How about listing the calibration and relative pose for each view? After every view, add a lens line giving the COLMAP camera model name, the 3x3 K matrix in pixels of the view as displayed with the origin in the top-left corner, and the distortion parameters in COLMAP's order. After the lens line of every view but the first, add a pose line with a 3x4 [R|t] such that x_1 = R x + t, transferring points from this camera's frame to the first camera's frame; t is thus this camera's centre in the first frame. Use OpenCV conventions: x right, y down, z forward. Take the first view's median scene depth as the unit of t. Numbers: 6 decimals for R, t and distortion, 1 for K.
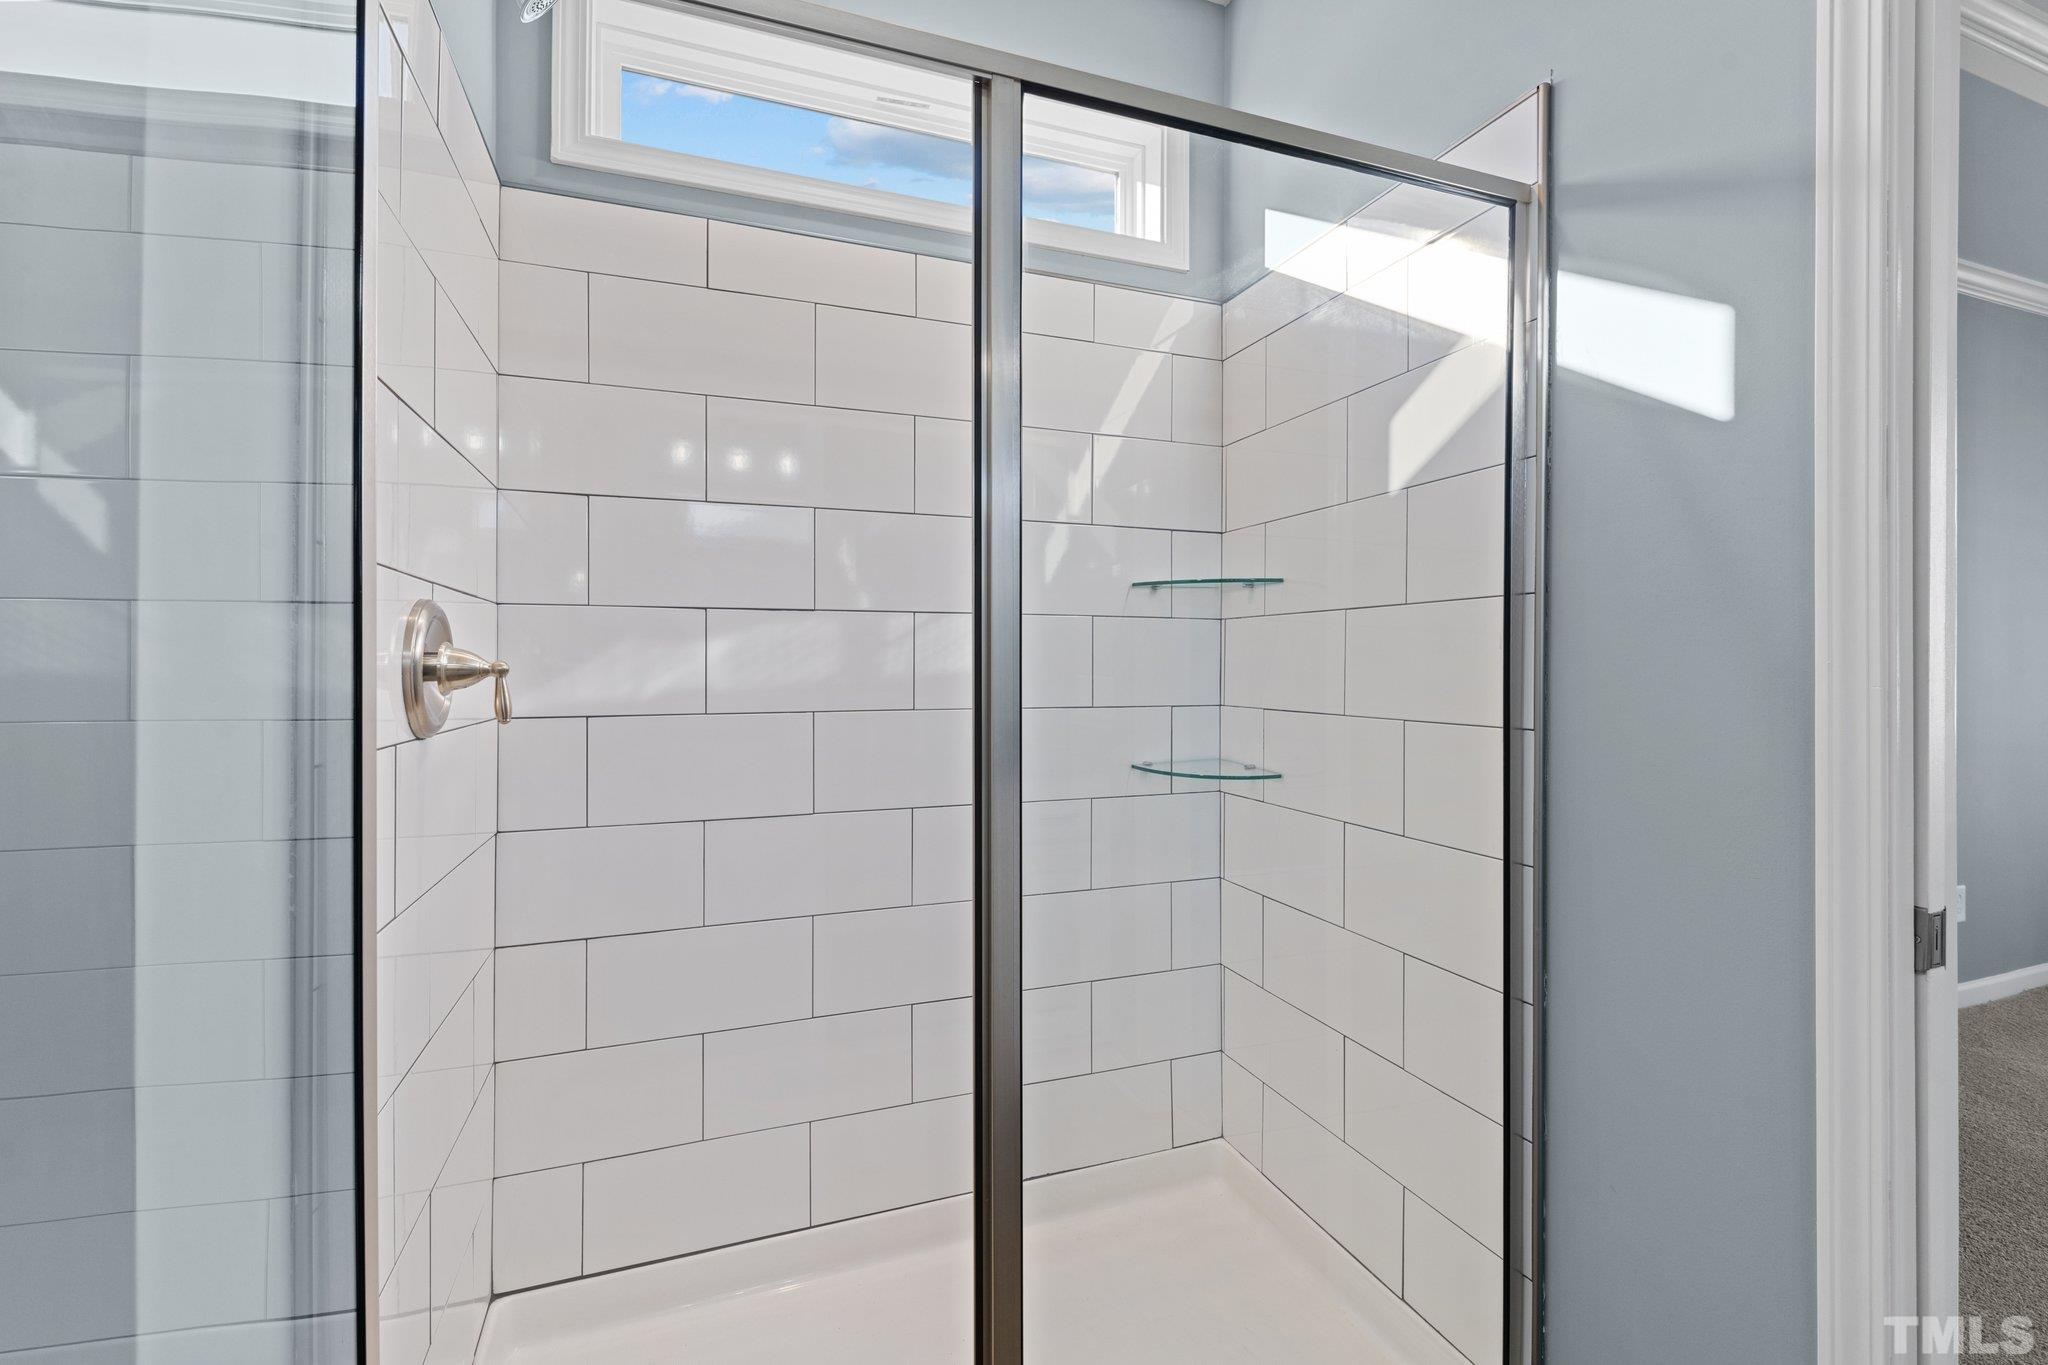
lens RADIAL K [[883.8, 0, 1015.1], [0, 883.8, 666.8], [0, 0, 1]] dist [0.005132, -0.005020]
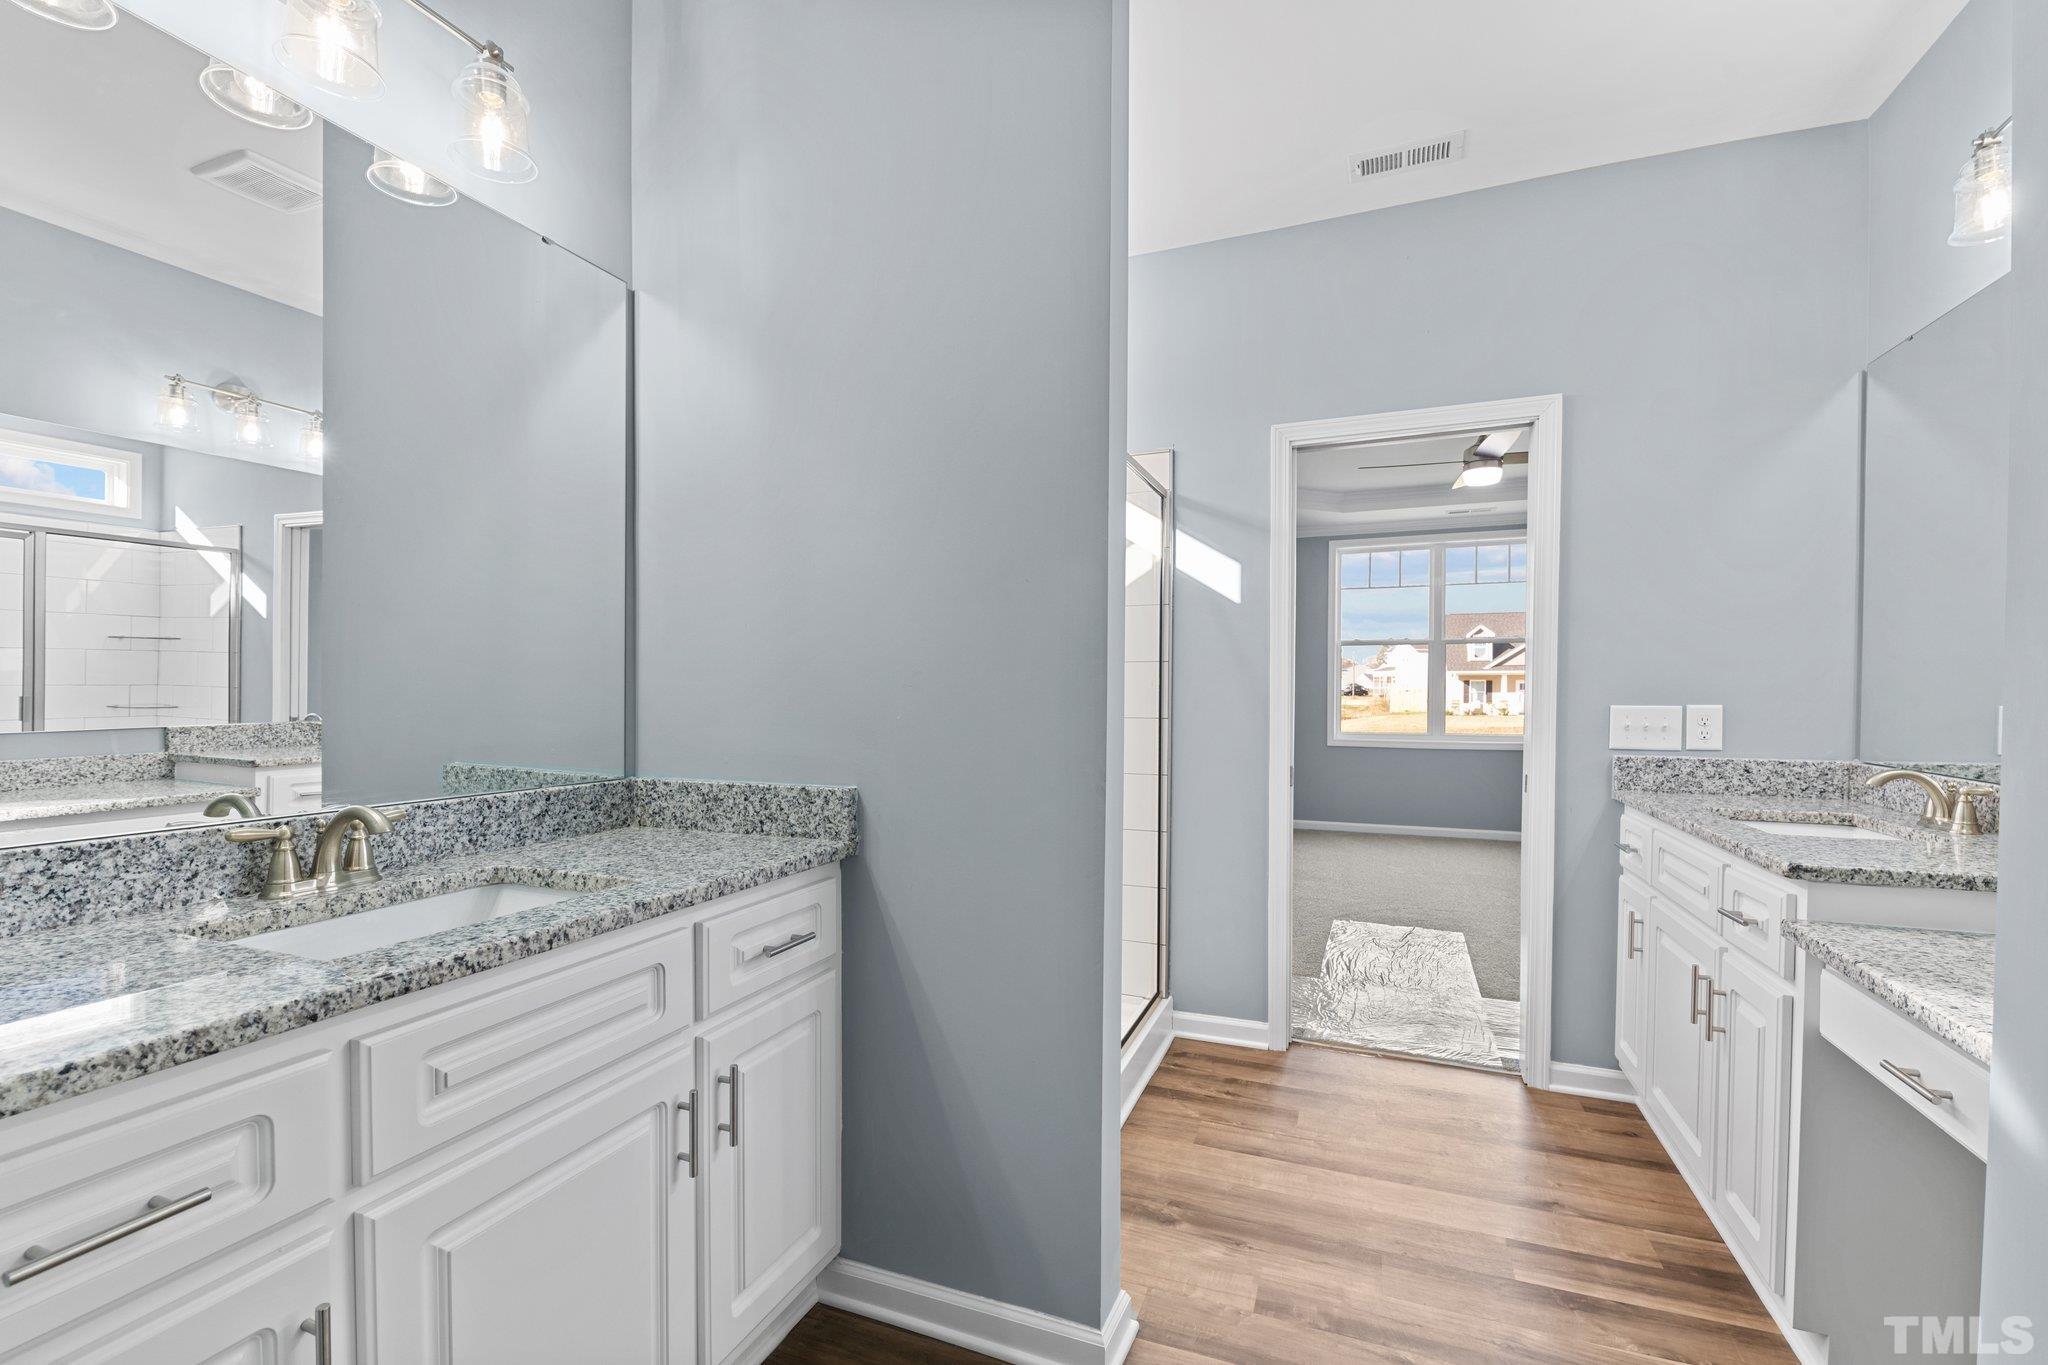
lens RADIAL K [[883.8, 0, 1017.2], [0, 883.8, 716.3], [0, 0, 1]] dist [0.005132, -0.005020]
pose [[0.679297, -0.017666, 0.733651, -1.452537], [-0.001536, 0.999674, 0.025494, 0.007130], [-0.733862, -0.018445, 0.679048, -0.335608]]
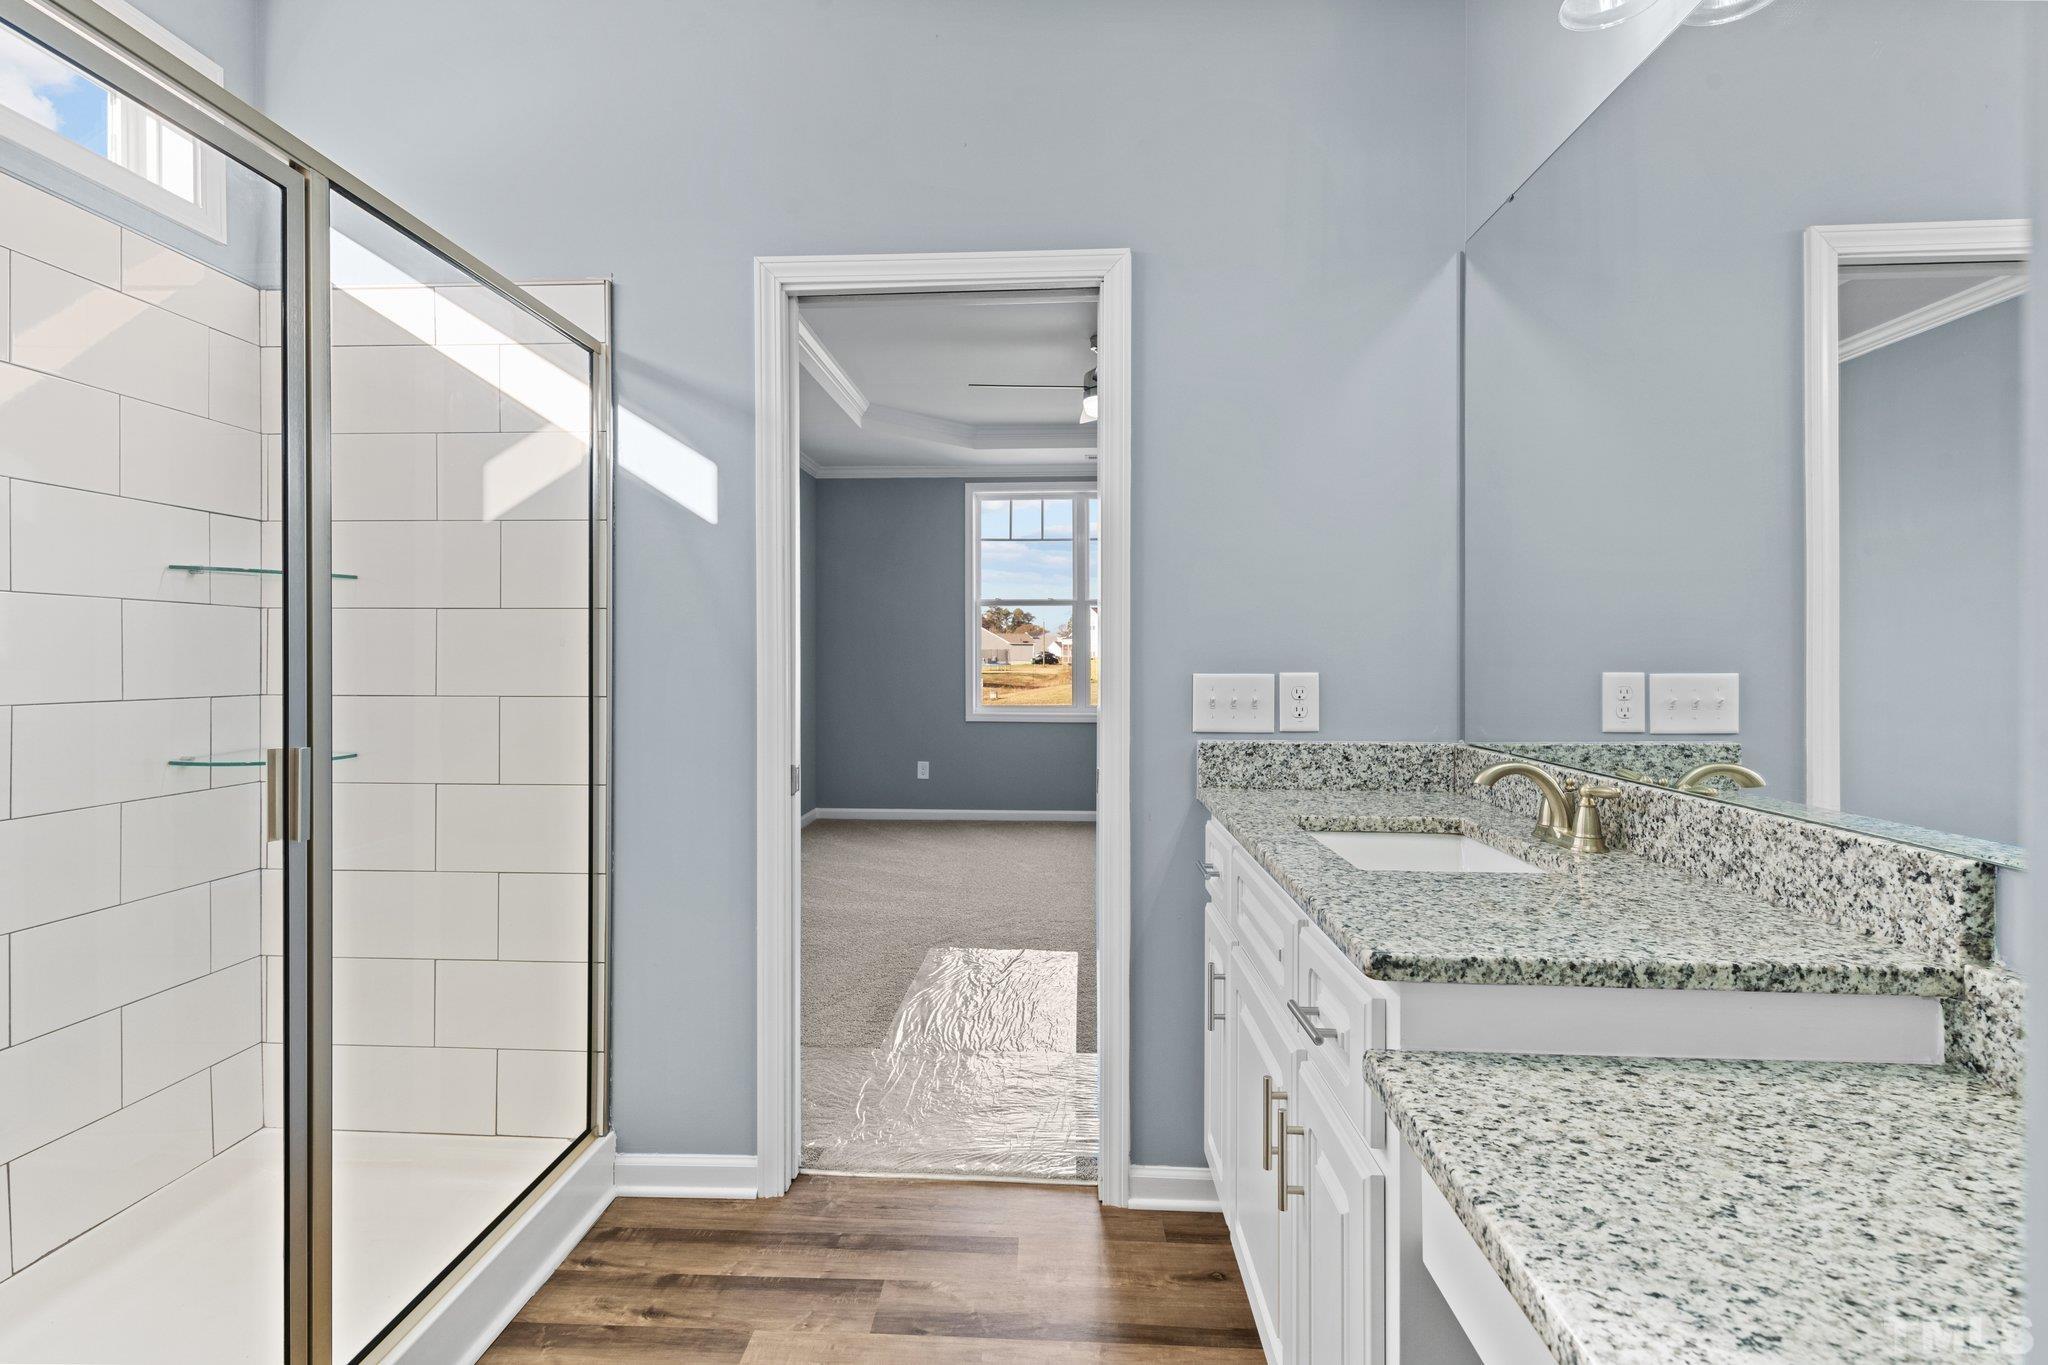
lens RADIAL K [[971.4, 0, 1010.6], [0, 971.4, 672.8], [0, 0, 1]] dist [0.006486, -0.000080]
pose [[0.406396, -0.009860, 0.913644, -0.680111], [0.000940, 0.999946, 0.010374, 0.014076], [-0.913696, -0.003357, 0.406384, -0.341507]]
